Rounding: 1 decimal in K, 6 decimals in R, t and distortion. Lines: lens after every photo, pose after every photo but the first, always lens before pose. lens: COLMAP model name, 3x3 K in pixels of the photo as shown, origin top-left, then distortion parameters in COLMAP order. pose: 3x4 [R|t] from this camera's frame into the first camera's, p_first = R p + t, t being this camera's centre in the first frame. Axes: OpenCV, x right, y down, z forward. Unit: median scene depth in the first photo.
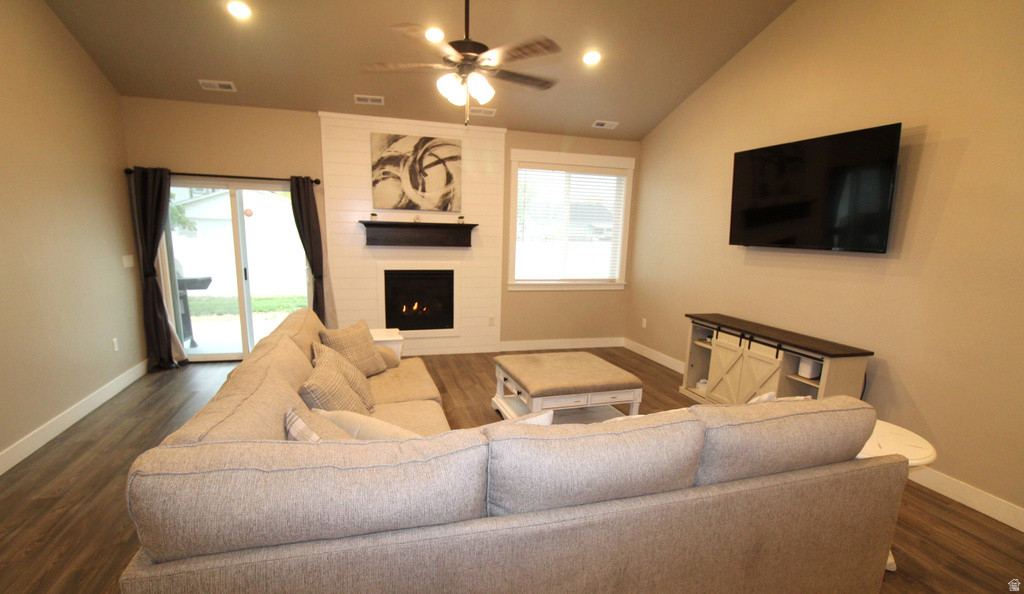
lens RADIAL K [[480.0, 0, 513.1], [0, 480.0, 334.3], [0, 0, 1]] dist [-0.009109, -0.002145]
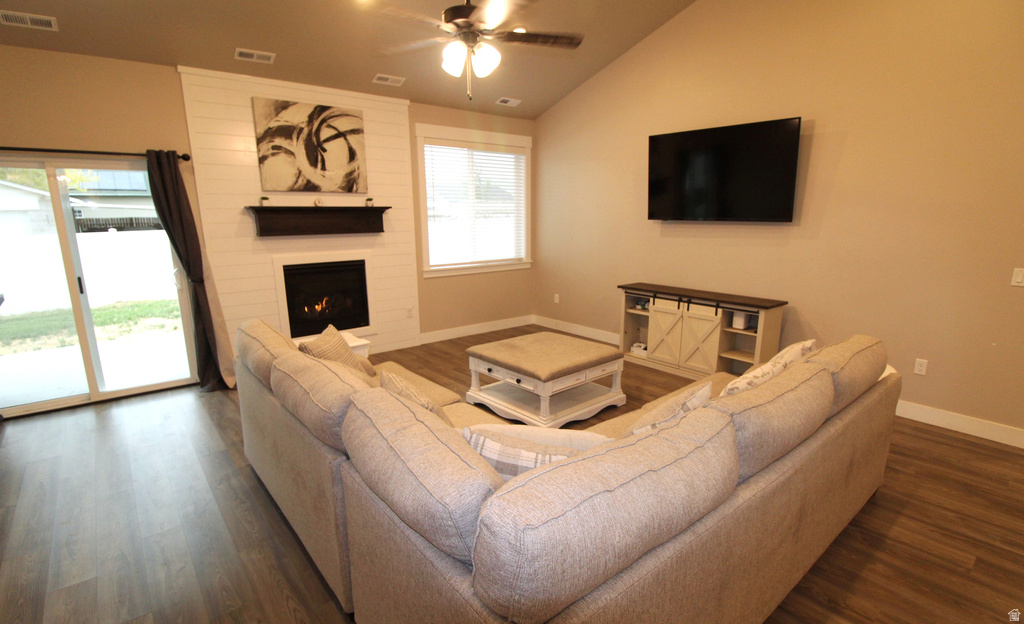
lens RADIAL K [[496.1, 0, 534.0], [0, 496.1, 329.0], [0, 0, 1]] dist [-0.010461, -0.006125]
pose [[0.911827, -0.122471, 0.391883, -0.233275], [0.112696, 0.992472, 0.047949, -0.017872], [-0.394805, 0.000443, 0.918765, 0.047565]]
